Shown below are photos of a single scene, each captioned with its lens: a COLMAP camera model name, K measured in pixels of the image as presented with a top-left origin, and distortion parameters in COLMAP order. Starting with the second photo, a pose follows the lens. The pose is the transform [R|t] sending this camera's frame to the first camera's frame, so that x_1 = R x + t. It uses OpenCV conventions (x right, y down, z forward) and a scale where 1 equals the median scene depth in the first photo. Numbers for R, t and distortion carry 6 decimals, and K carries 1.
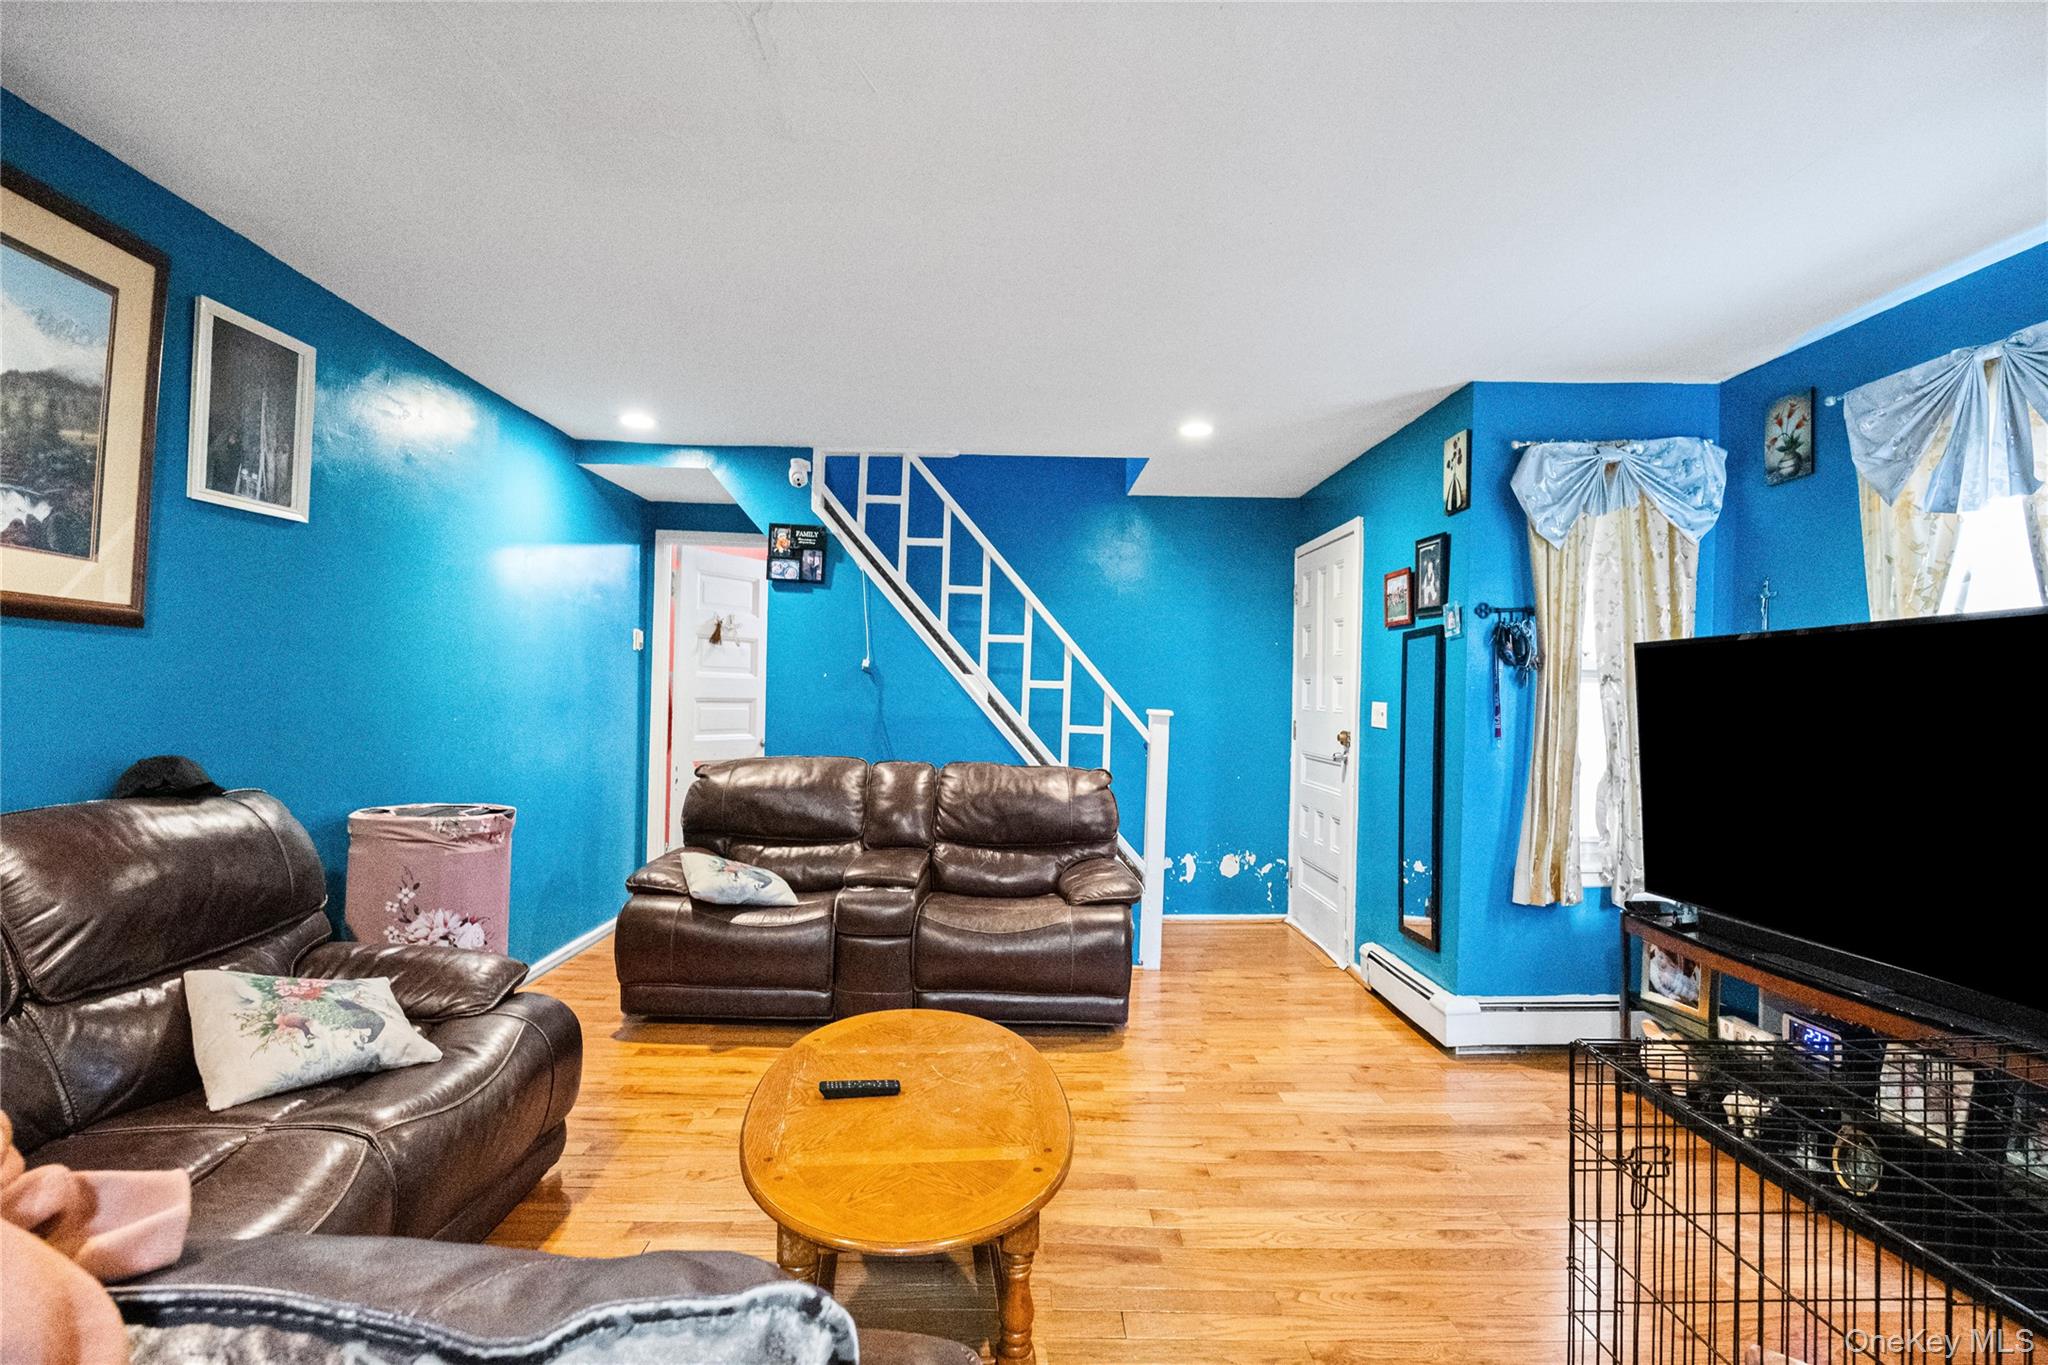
lens RADIAL K [[1043.4, 0, 1024.0], [0, 1043.4, 682.5], [0, 0, 1]] dist [0.000364, 0.000048]
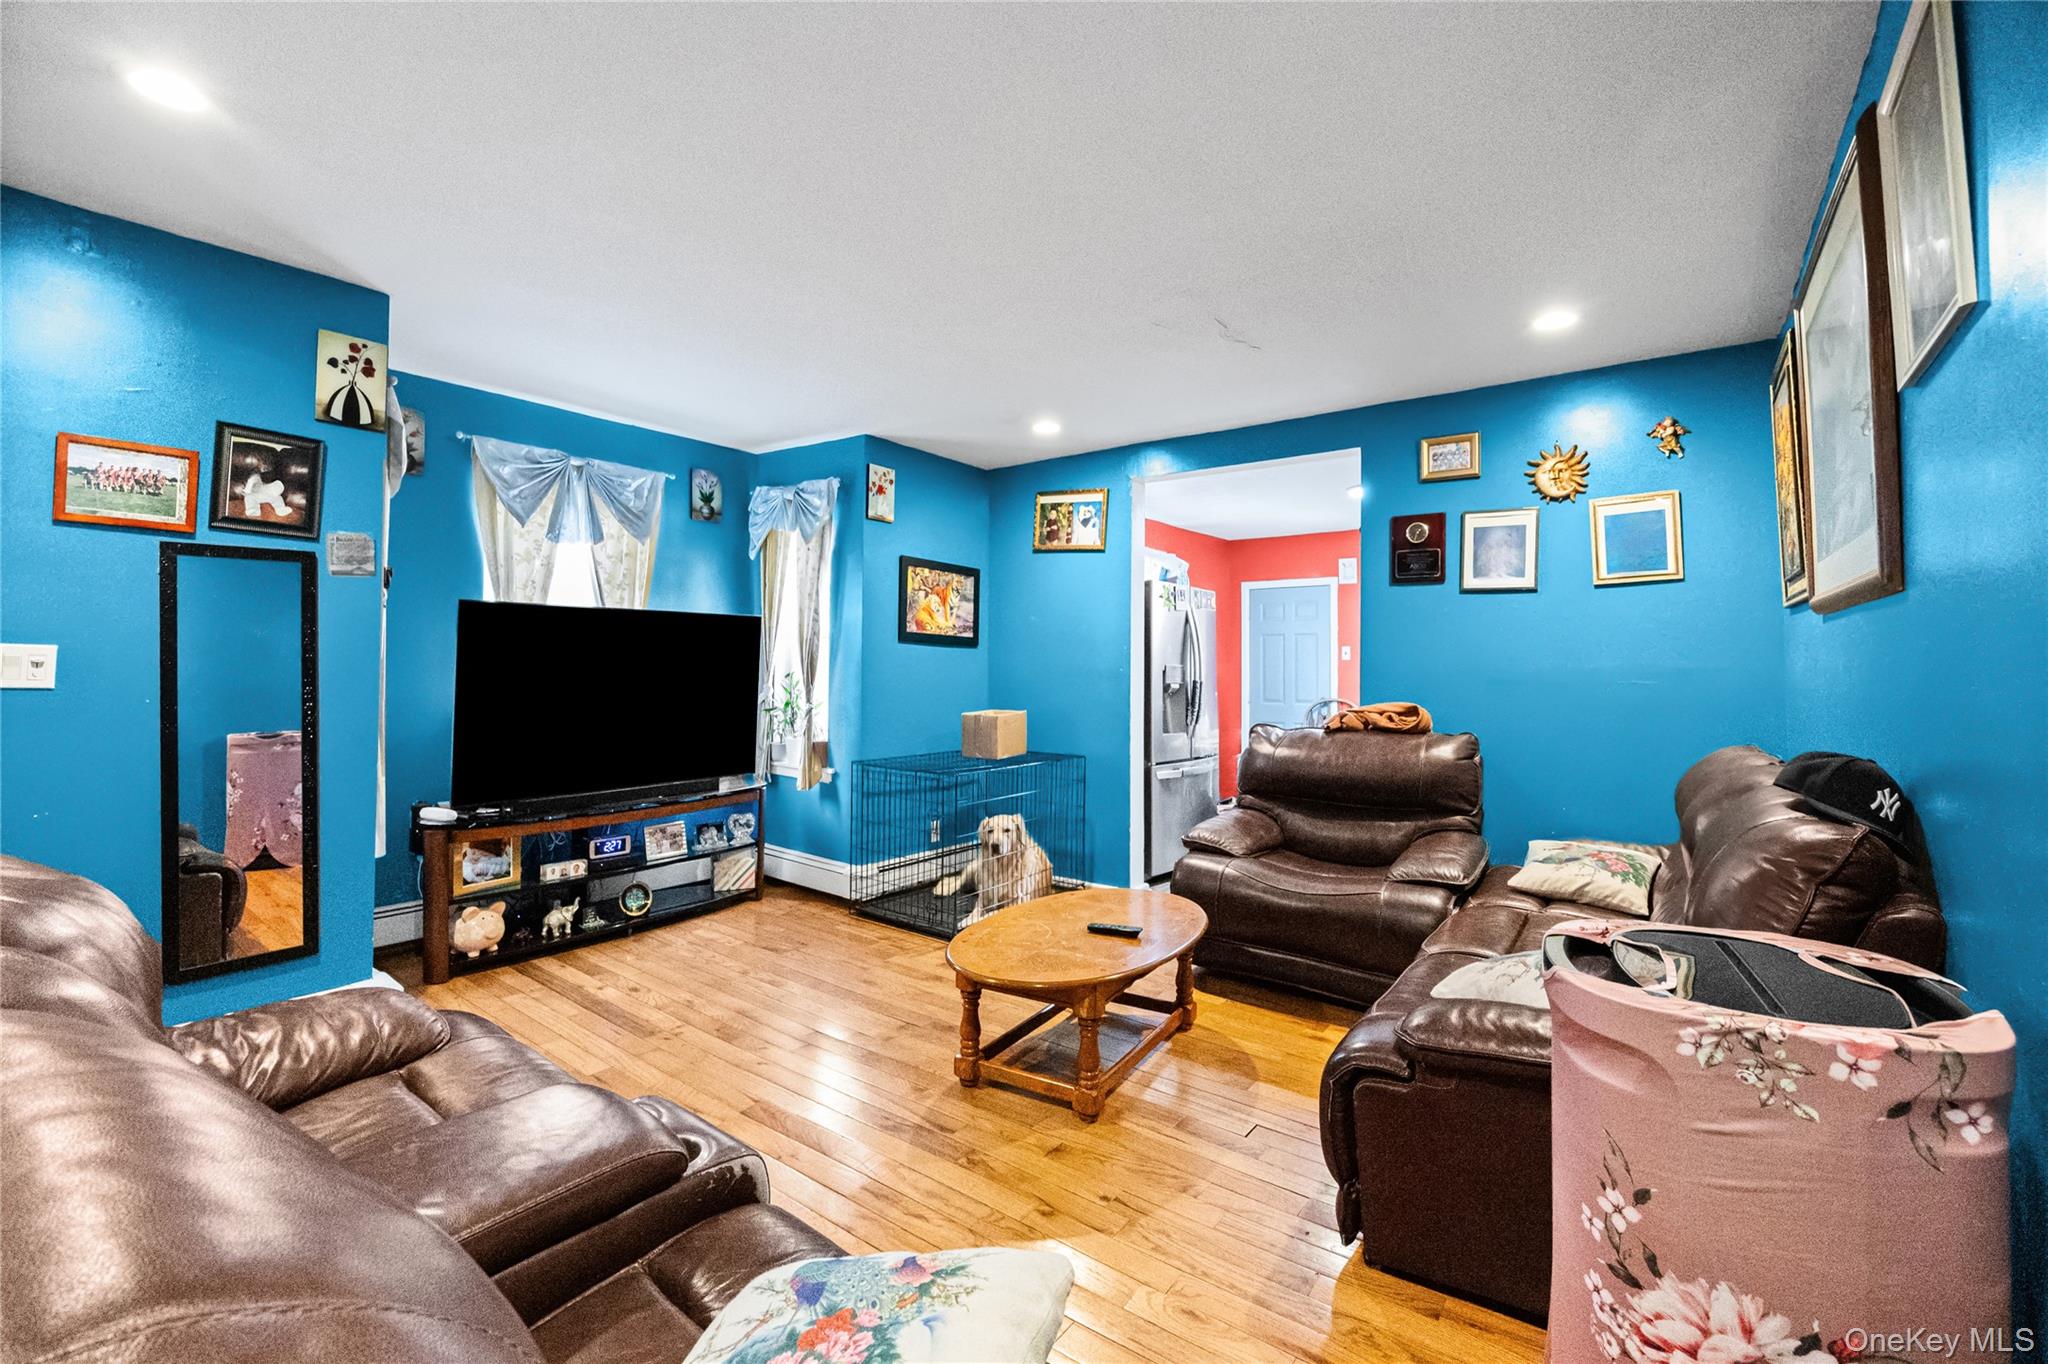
lens RADIAL K [[875.3, 0, 1024.0], [0, 875.3, 682.0], [0, 0, 1]] dist [-0.000314, -0.000001]
pose [[-0.790614, -0.027329, 0.611705, -0.569580], [-0.020058, 0.999623, 0.018736, 0.027439], [-0.611986, 0.002543, -0.790864, 1.497953]]
